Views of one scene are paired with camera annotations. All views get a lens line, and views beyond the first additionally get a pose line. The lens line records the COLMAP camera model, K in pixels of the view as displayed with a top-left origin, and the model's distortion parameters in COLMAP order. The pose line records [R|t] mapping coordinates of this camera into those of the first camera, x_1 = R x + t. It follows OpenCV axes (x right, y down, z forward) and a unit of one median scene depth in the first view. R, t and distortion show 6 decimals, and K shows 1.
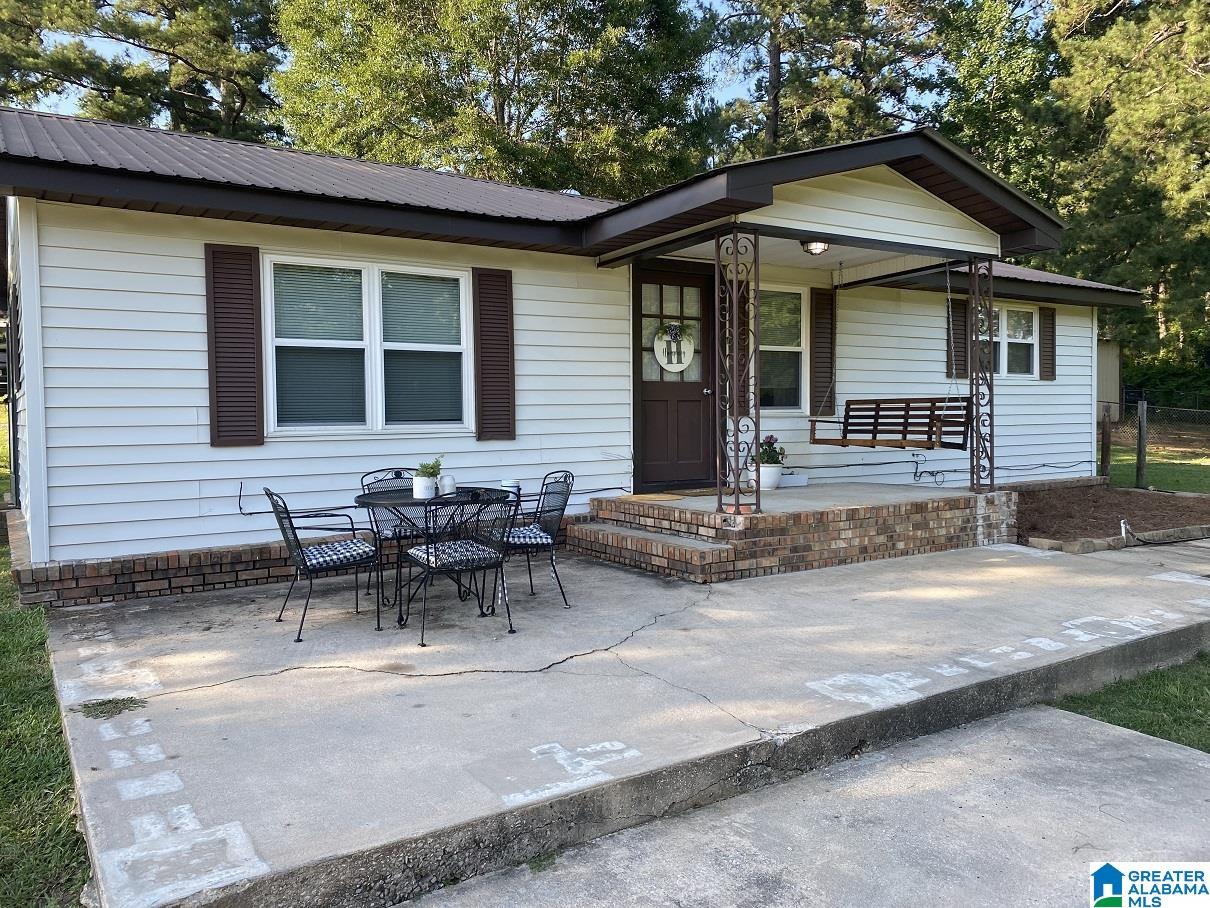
lens RADIAL K [[938.4, 0, 631.3], [0, 938.4, 456.4], [0, 0, 1]] dist [0.102222, -0.151120]
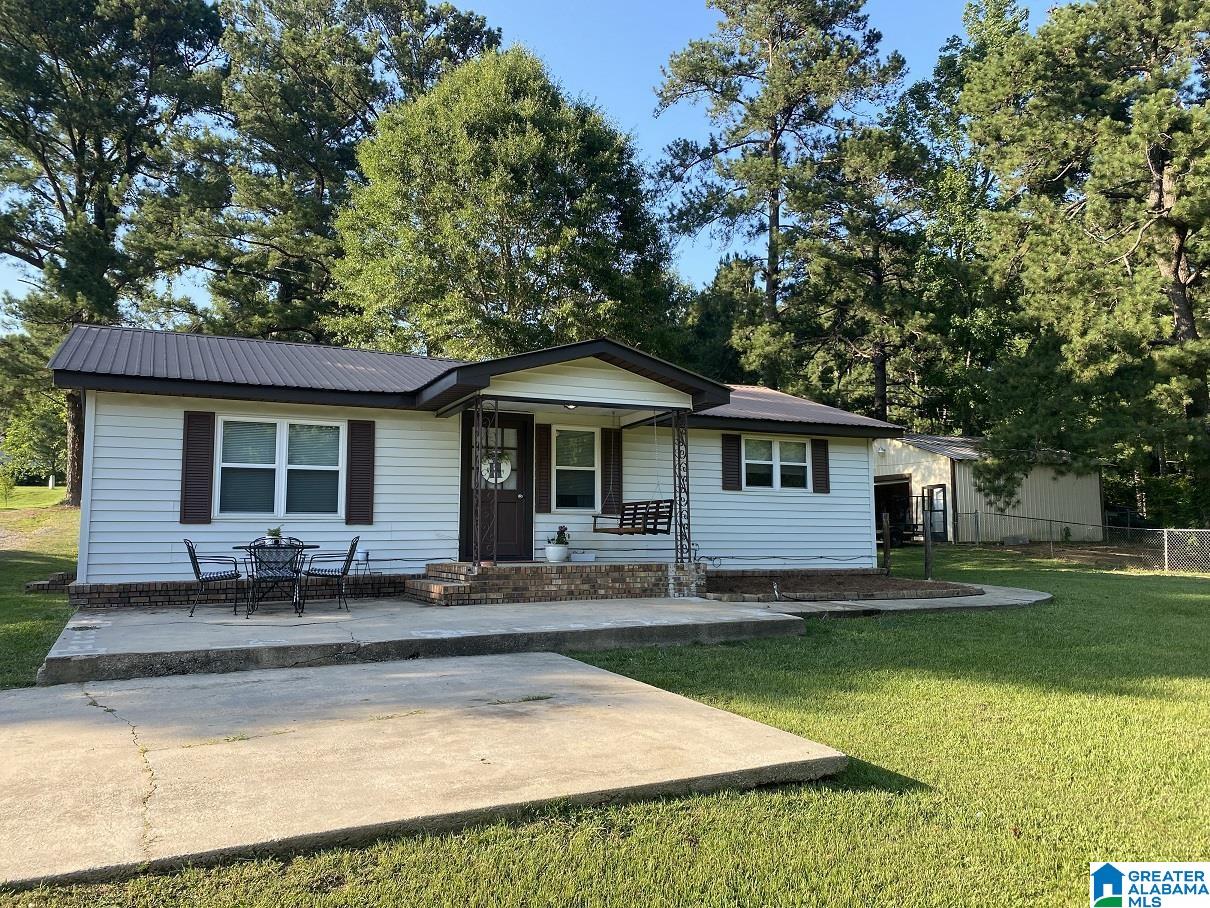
lens RADIAL K [[933.2, 0, 605.0], [0, 933.2, 454.0], [0, 0, 1]] dist [0.128325, -0.250206]
pose [[0.991030, -0.004441, -0.133563, 0.486454], [-0.013647, 0.990859, -0.134209, 0.073419], [0.132938, 0.134828, 0.981911, -0.541462]]
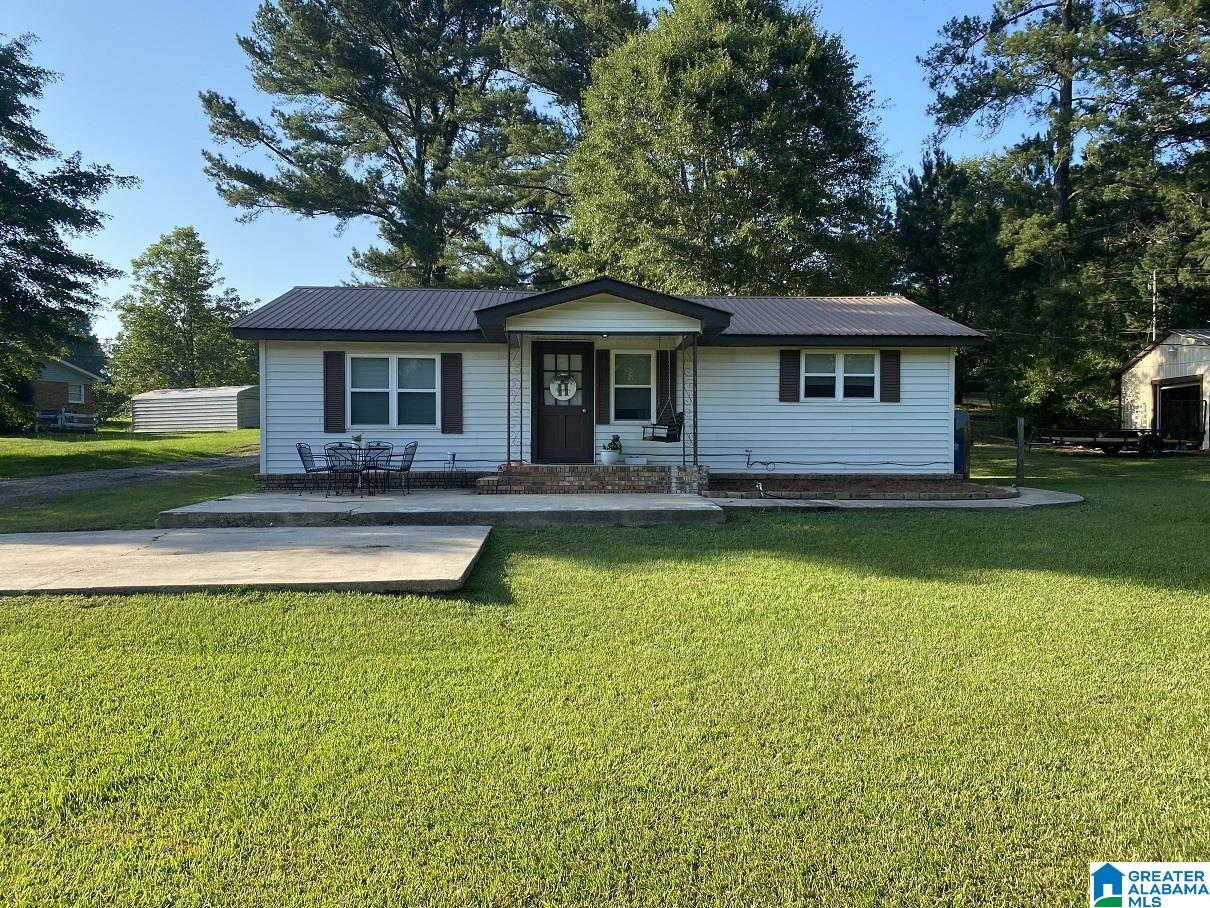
lens RADIAL K [[915.9, 0, 607.3], [0, 915.9, 484.6], [0, 0, 1]] dist [0.130089, -0.191080]
pose [[0.865385, 0.028883, -0.500275, 1.192922], [-0.032133, 0.999481, 0.002120, 0.081732], [0.500077, 0.014241, 0.865864, -0.615778]]
